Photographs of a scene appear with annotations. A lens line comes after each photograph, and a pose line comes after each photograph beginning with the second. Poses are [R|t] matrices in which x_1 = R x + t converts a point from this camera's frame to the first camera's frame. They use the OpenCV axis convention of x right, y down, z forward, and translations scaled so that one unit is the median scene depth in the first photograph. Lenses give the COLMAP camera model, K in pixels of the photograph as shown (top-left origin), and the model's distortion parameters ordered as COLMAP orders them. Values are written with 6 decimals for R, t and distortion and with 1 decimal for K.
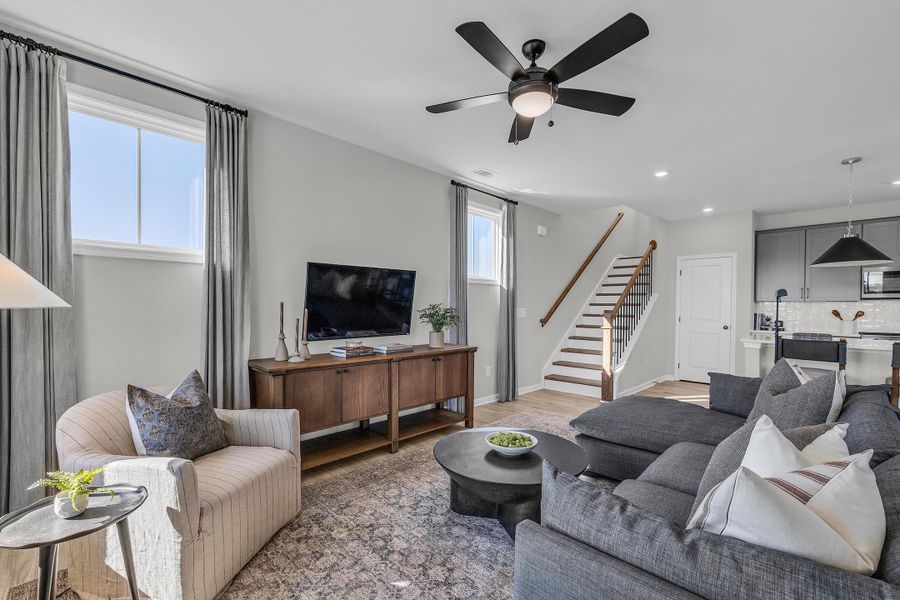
lens RADIAL K [[394.1, 0, 454.9], [0, 394.1, 309.6], [0, 0, 1]] dist [-0.000550, 0.000143]
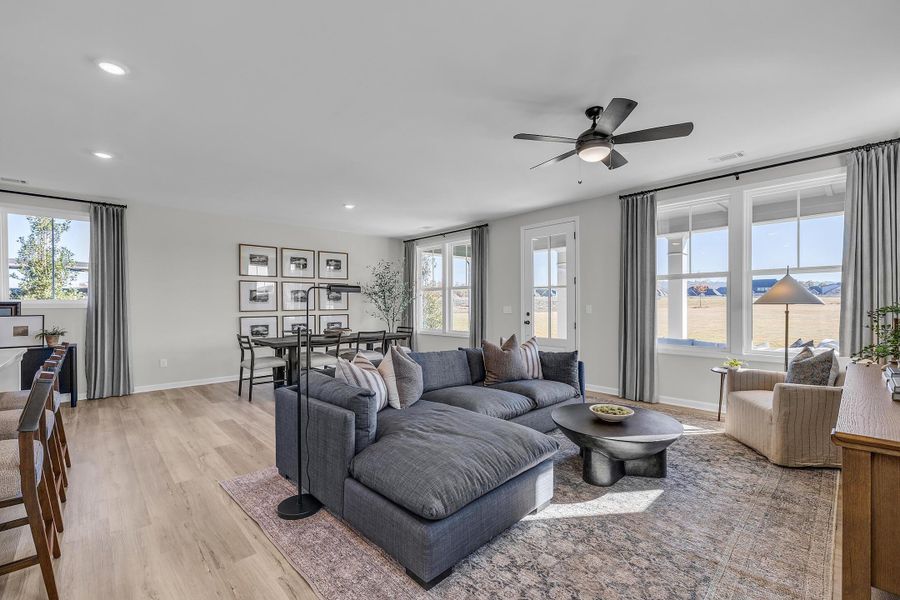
lens RADIAL K [[385.5, 0, 453.2], [0, 385.5, 304.0], [0, 0, 1]] dist [-0.001062, -0.000142]
pose [[-0.999593, -0.001828, 0.028483, 0.465325], [-0.001671, 0.999983, 0.005533, -0.007621], [-0.028493, 0.005483, -0.999579, 1.708755]]
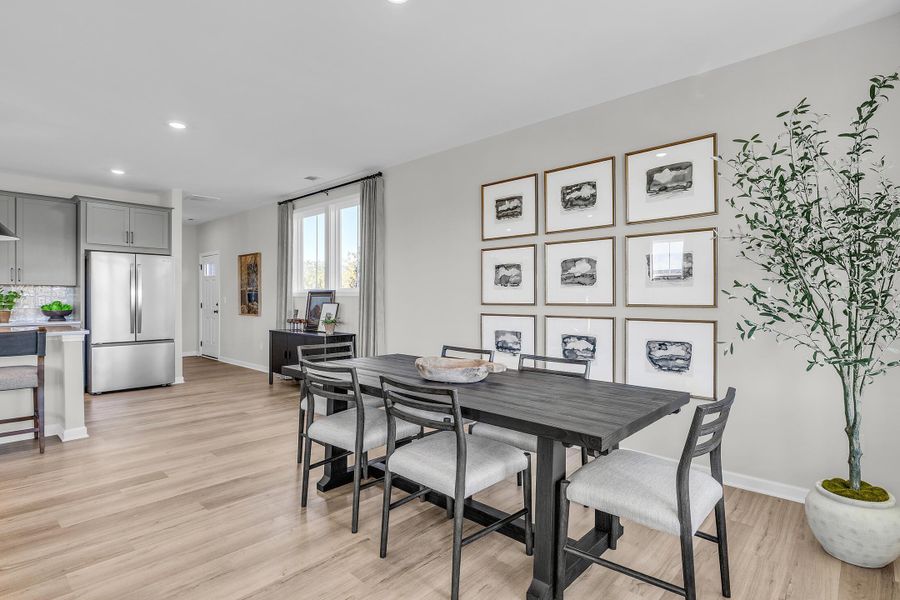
lens RADIAL K [[461.3, 0, 451.1], [0, 461.3, 293.1], [0, 0, 1]] dist [-0.000205, 0.000293]
pose [[-0.030509, -0.003801, 0.999527, 0.260899], [0.008961, 0.999952, 0.004076, 0.006195], [-0.999494, 0.009081, -0.030473, -0.222460]]
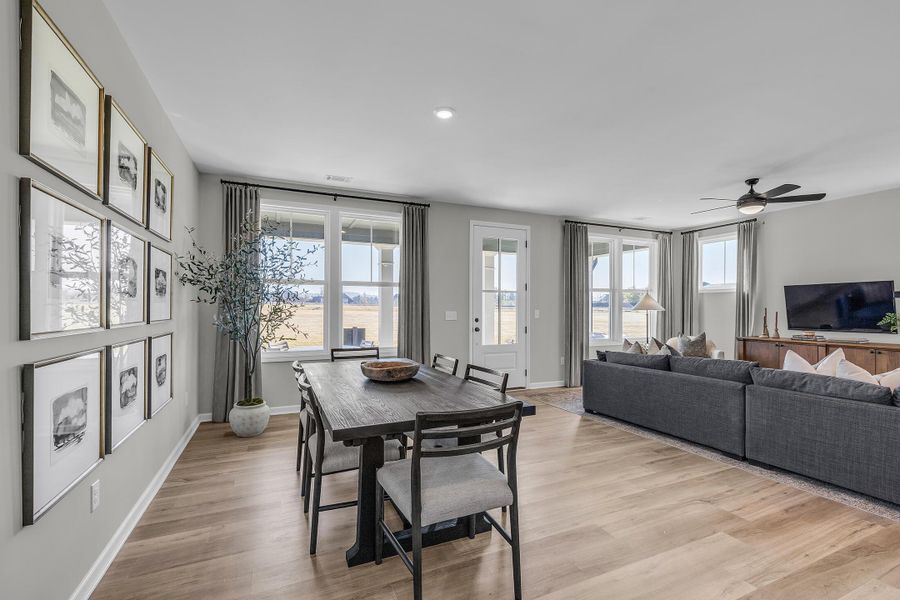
lens RADIAL K [[394.1, 0, 454.9], [0, 394.1, 309.6], [0, 0, 1]] dist [-0.000550, 0.000143]
pose [[-0.352282, -0.006012, -0.935875, 1.907882], [-0.012584, 0.999919, -0.001686, 0.011265], [0.935809, 0.011183, -0.352329, 0.220324]]
